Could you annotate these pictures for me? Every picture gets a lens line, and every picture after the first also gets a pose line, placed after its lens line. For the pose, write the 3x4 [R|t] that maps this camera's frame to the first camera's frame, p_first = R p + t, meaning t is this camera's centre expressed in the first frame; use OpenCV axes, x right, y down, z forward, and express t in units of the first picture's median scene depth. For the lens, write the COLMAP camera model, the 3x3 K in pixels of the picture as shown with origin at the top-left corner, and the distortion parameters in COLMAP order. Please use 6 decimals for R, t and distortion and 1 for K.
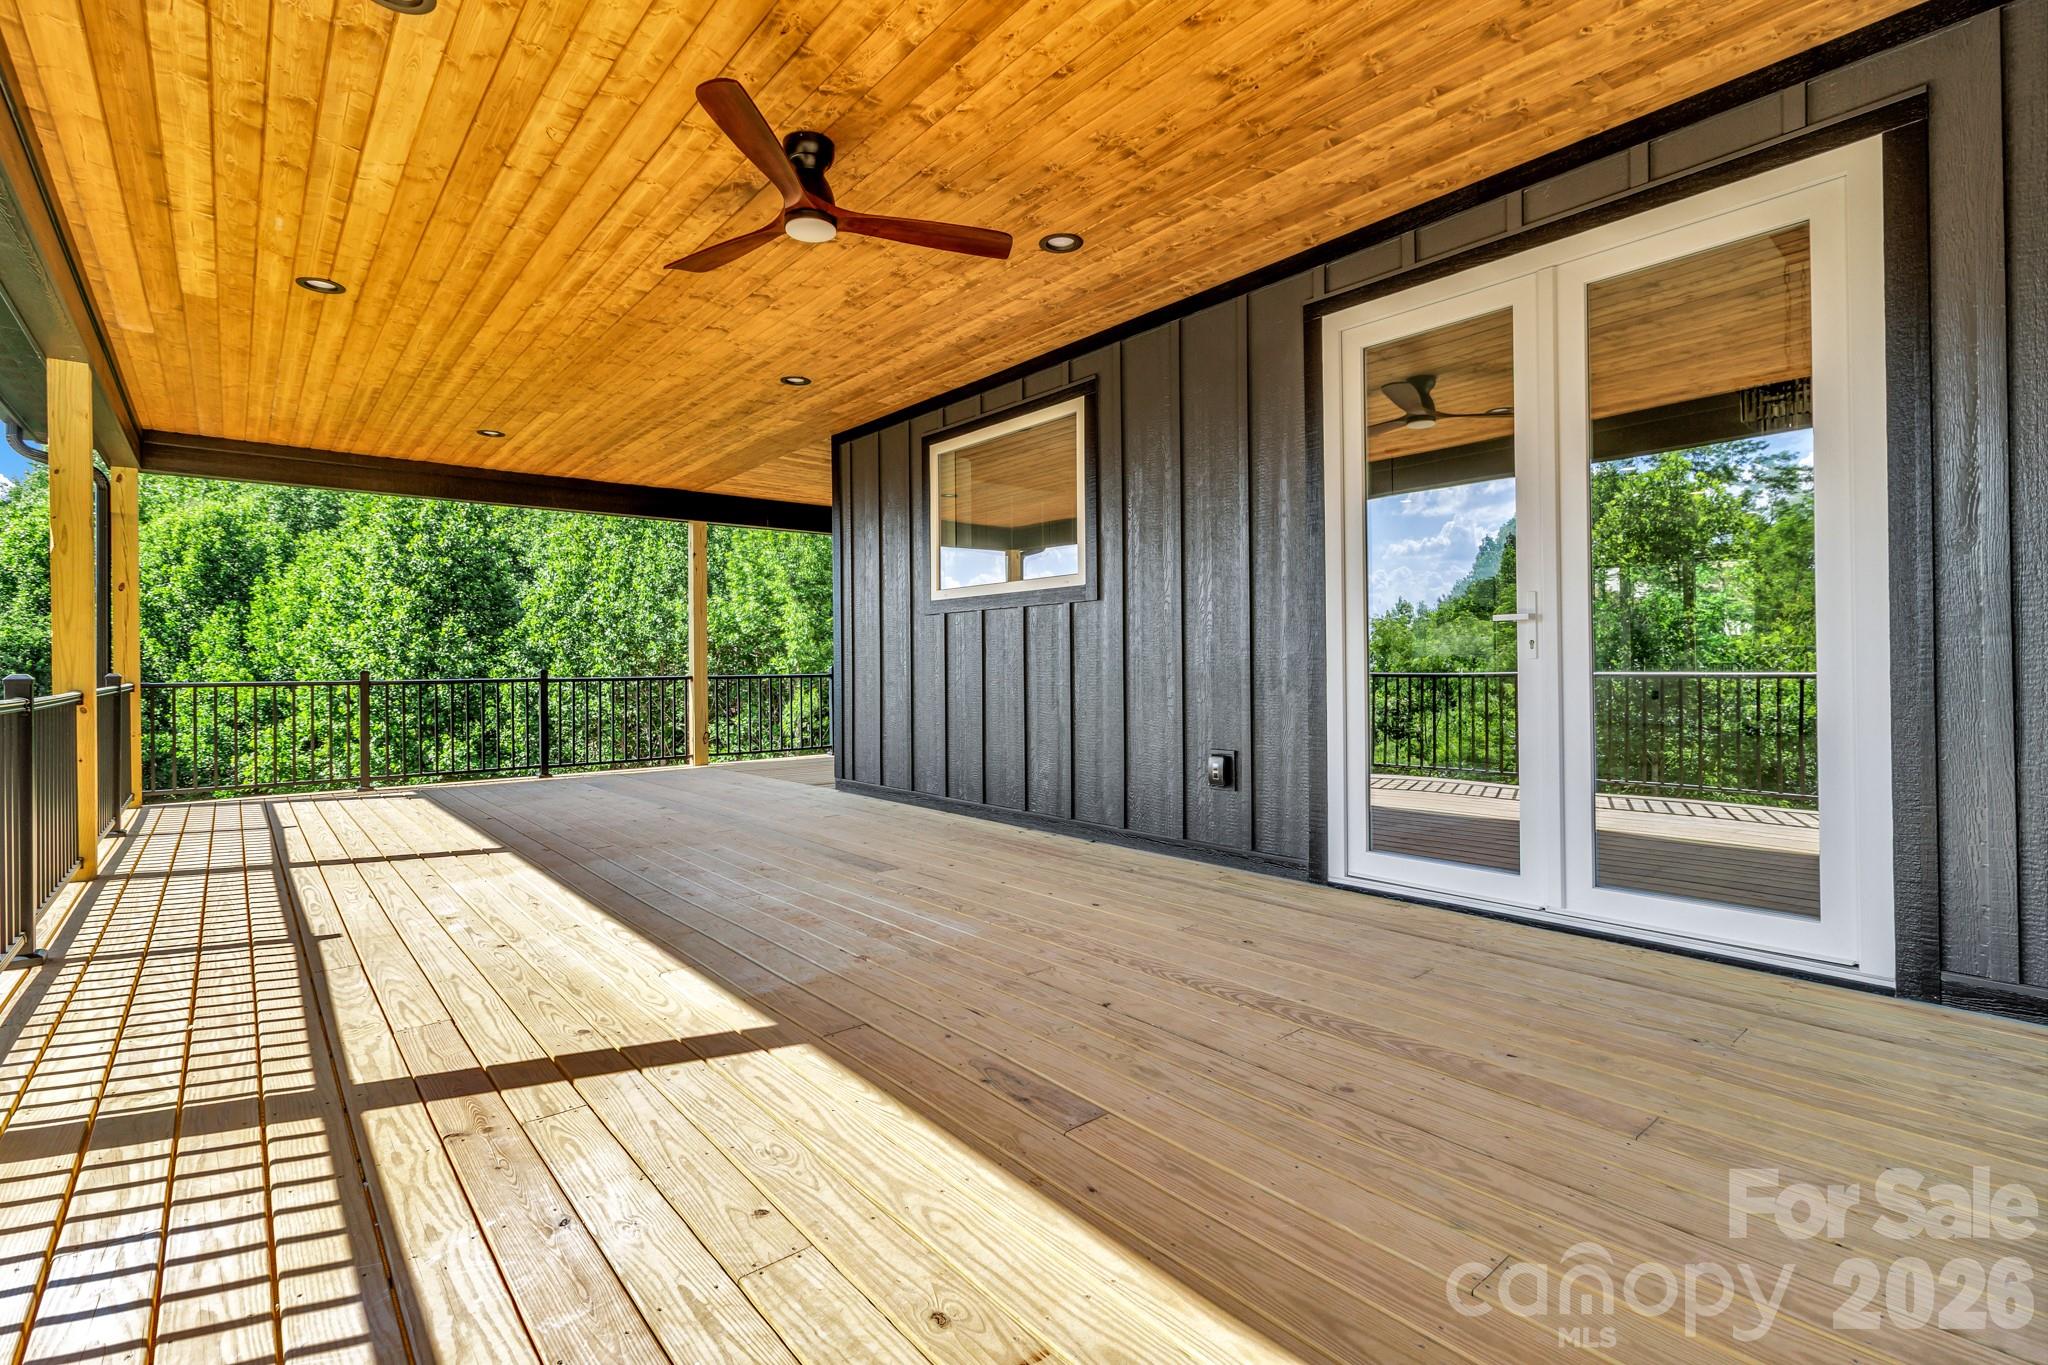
lens RADIAL K [[949.1, 0, 1028.6], [0, 949.1, 662.0], [0, 0, 1]] dist [0.016428, 0.000016]
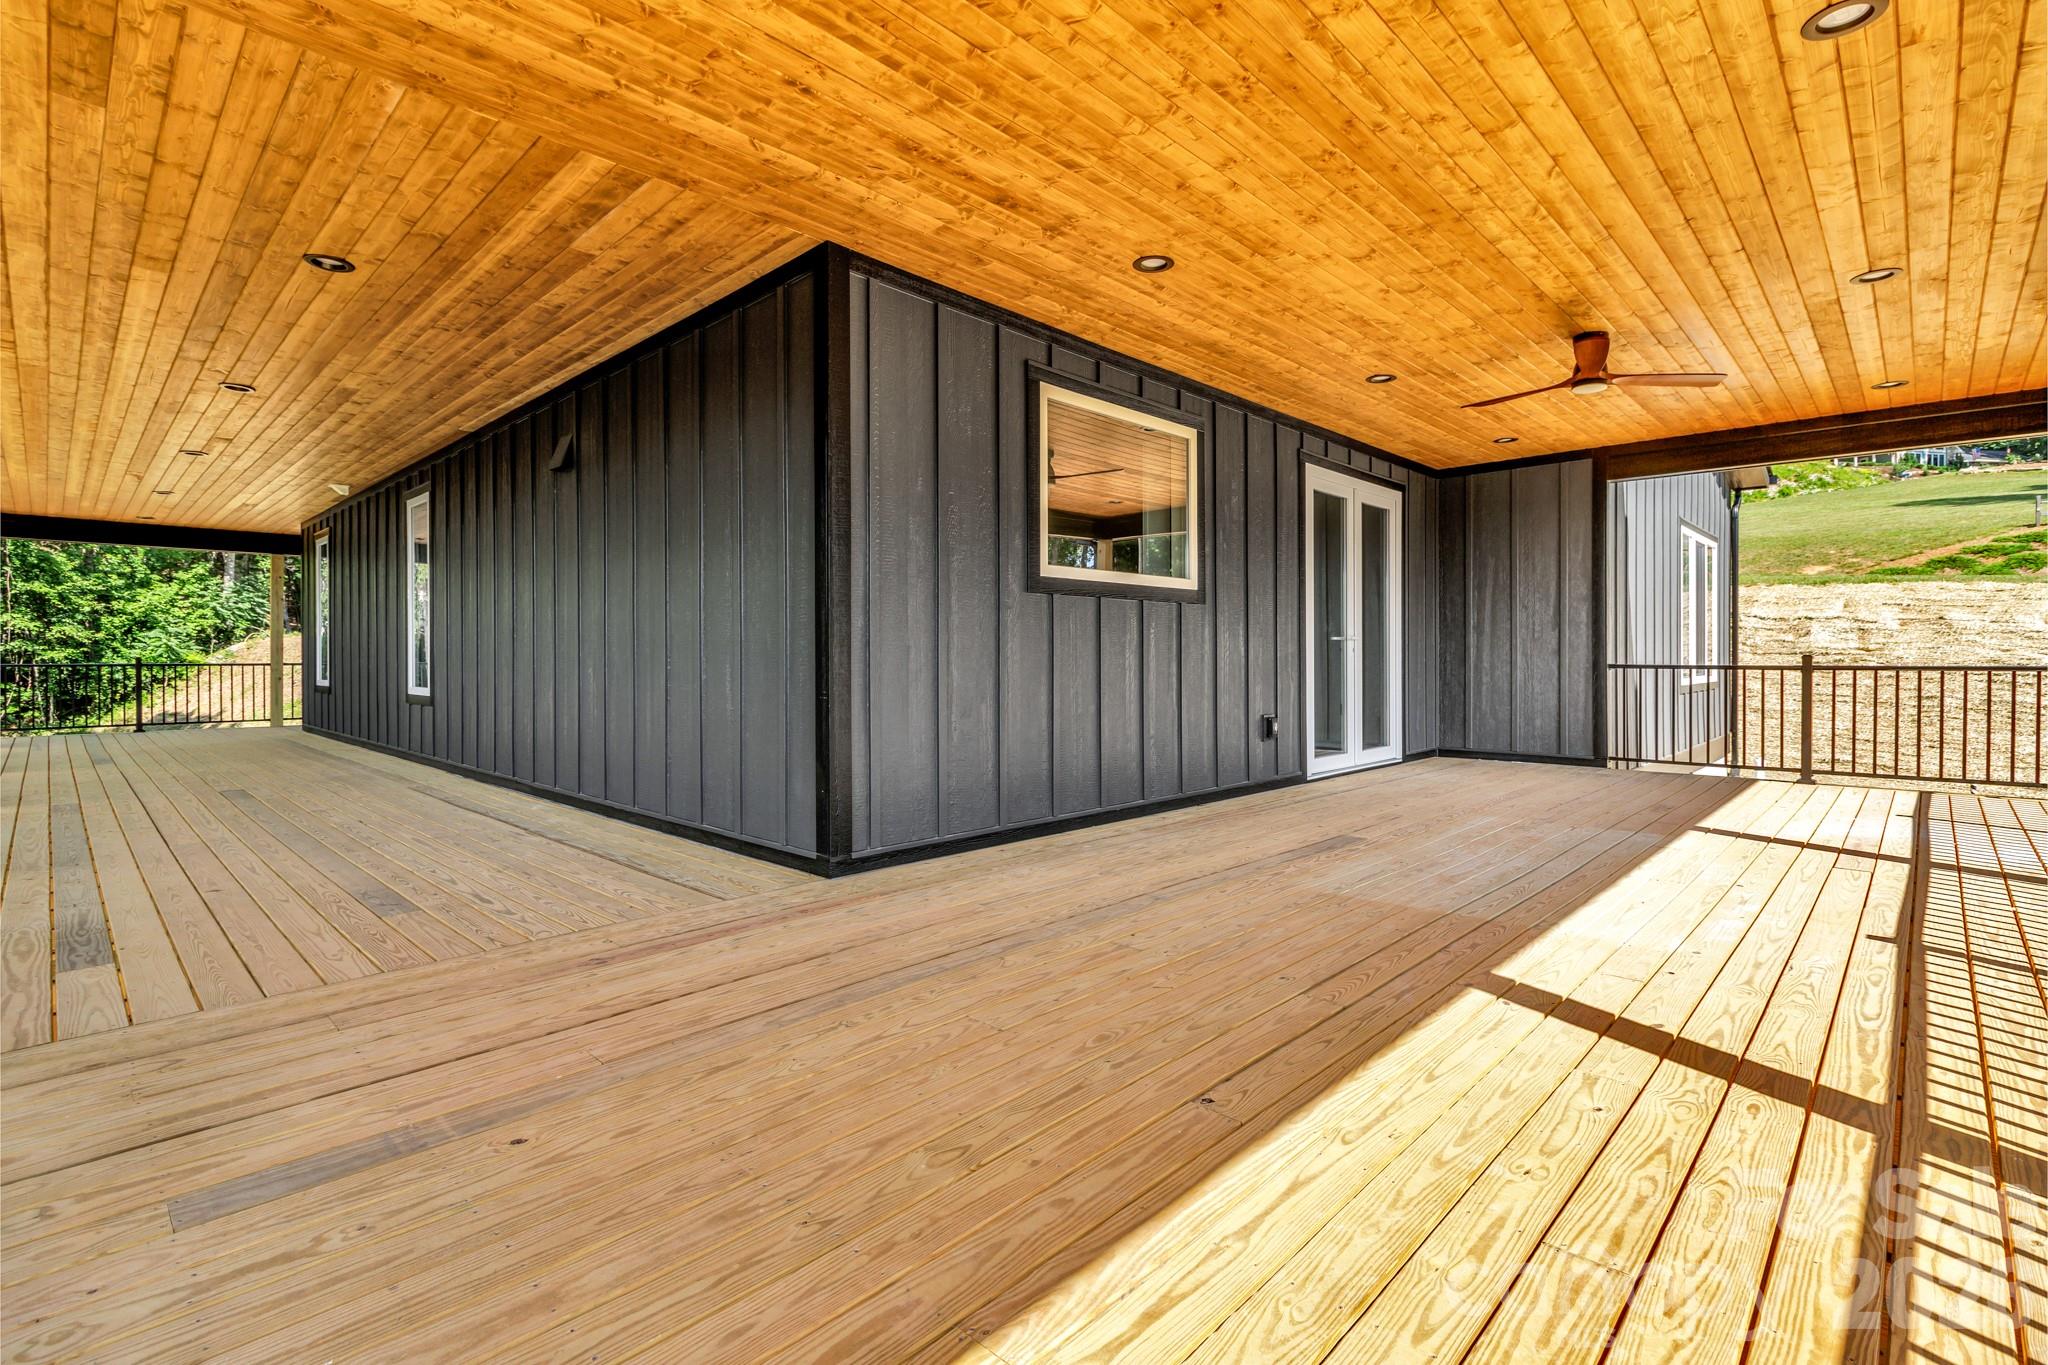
lens RADIAL K [[935.5, 0, 1060.3], [0, 935.5, 628.2], [0, 0, 1]] dist [0.017330, 0.000021]
pose [[-0.131102, 0.038733, 0.990612, -1.160882], [0.004256, 0.999249, -0.038508, 0.008432], [-0.991360, -0.000833, -0.131168, 1.453661]]
